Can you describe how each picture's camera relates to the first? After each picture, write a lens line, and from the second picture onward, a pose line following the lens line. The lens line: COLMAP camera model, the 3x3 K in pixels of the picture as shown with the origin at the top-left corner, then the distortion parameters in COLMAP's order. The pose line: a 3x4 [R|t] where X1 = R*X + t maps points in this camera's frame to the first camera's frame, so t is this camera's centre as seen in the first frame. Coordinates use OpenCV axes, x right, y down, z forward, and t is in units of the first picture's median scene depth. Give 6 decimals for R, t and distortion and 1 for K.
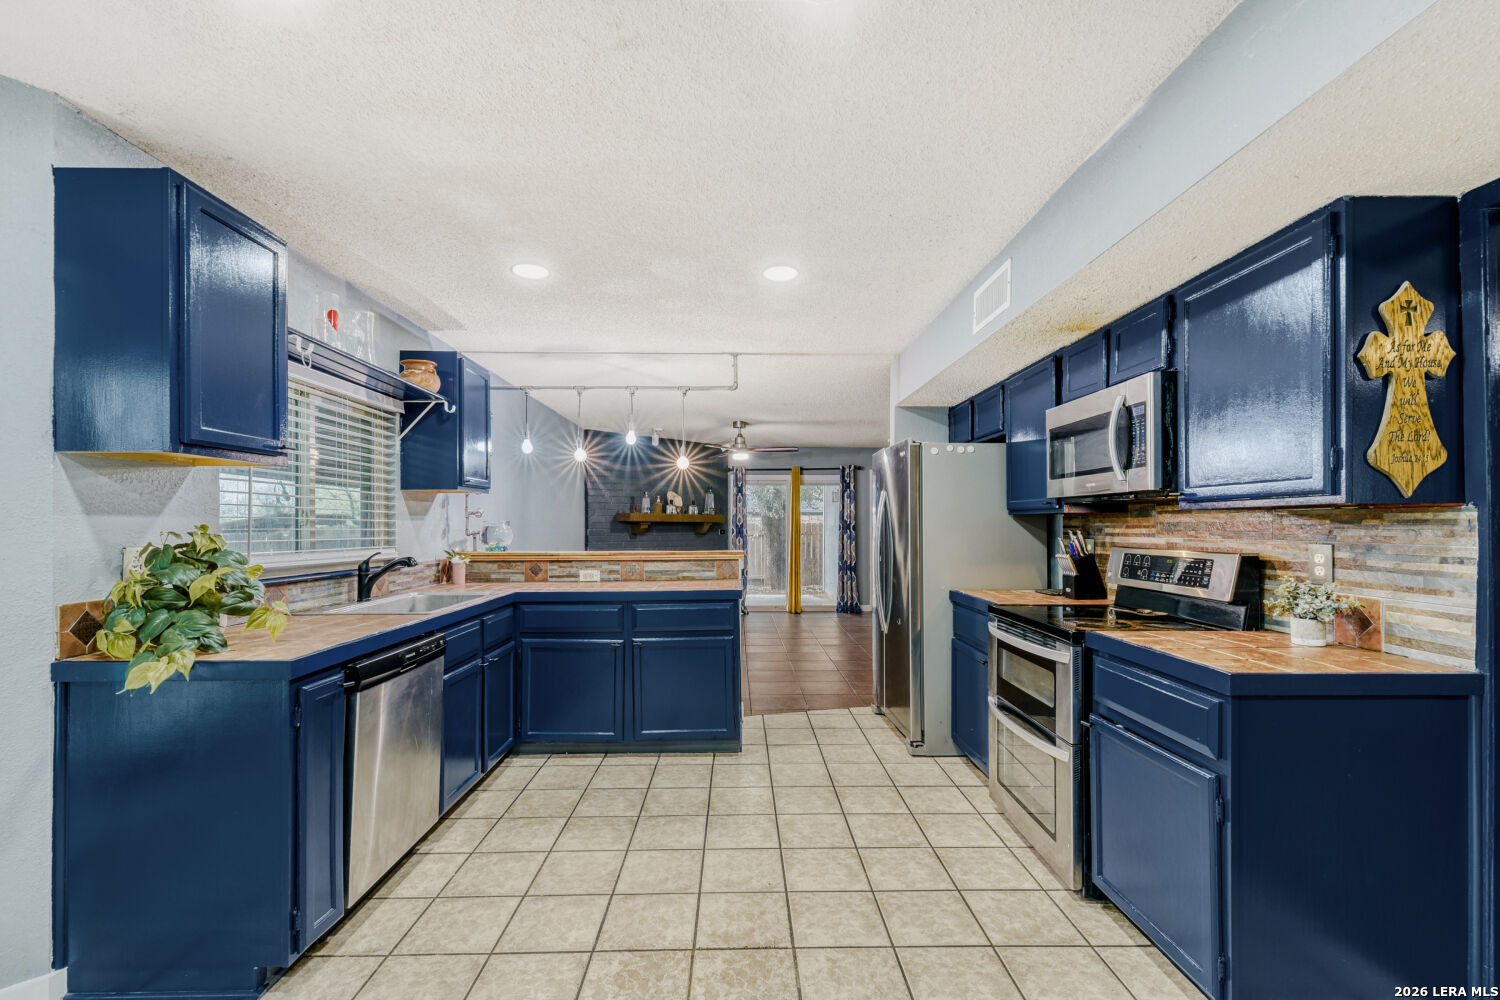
lens RADIAL K [[665.6, 0, 742.2], [0, 665.6, 516.3], [0, 0, 1]] dist [0.012167, -0.003300]
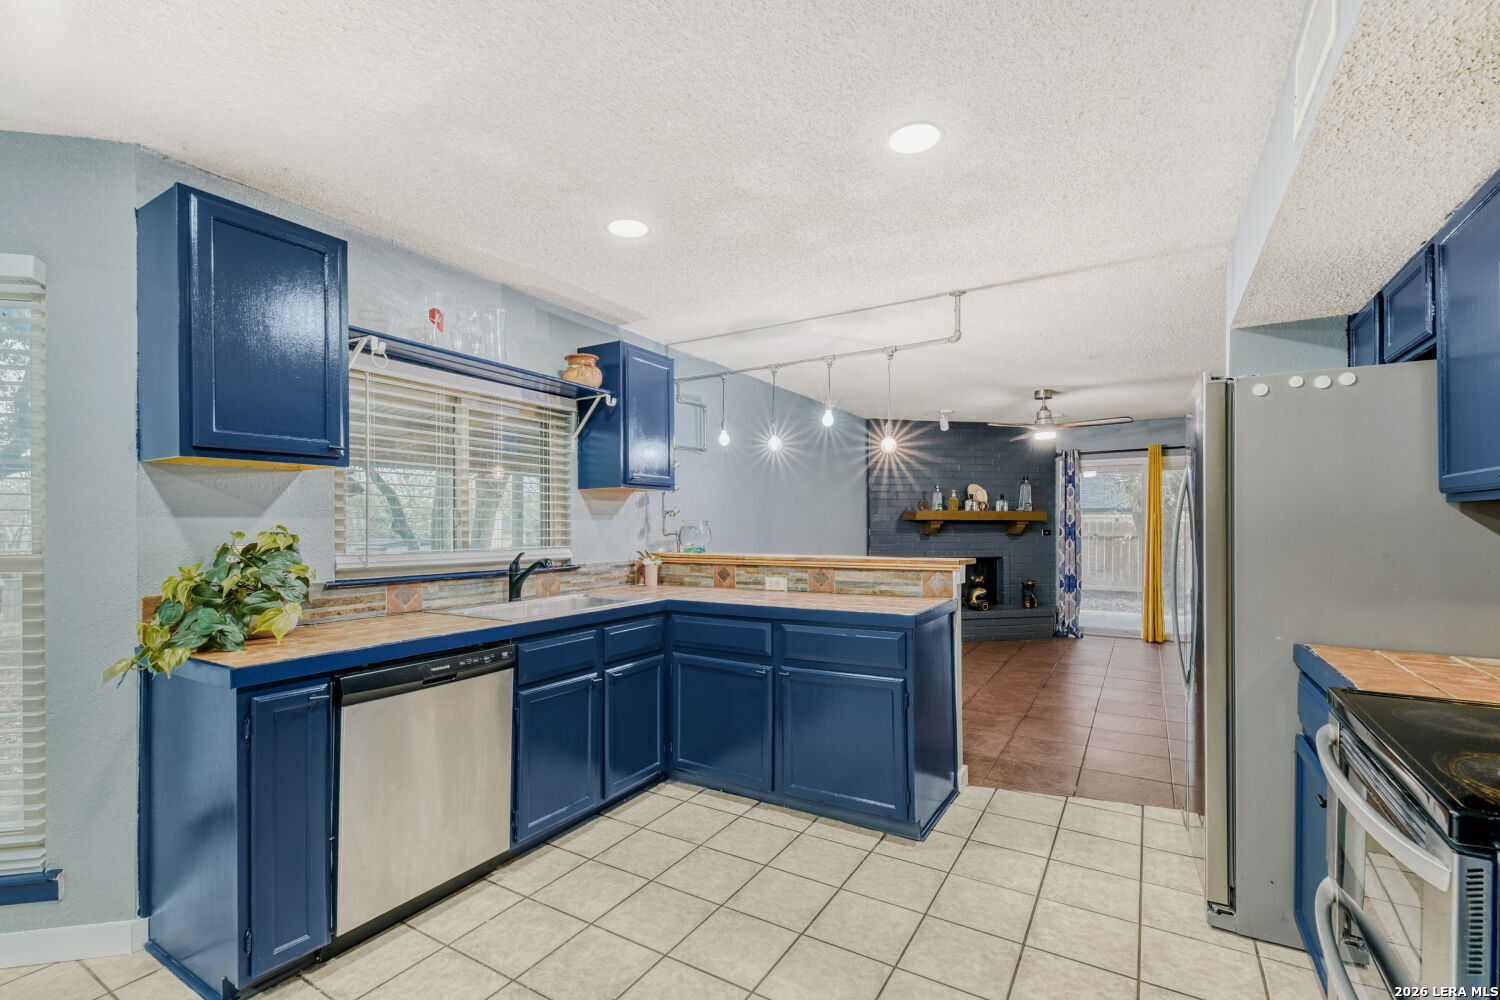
lens RADIAL K [[665.6, 0, 743.7], [0, 665.6, 520.7], [0, 0, 1]] dist [0.012167, -0.003300]
pose [[0.844215, -0.004126, -0.535989, 0.224427], [0.008533, 0.999947, 0.005742, 0.003365], [0.535937, -0.009422, 0.844205, 0.297649]]
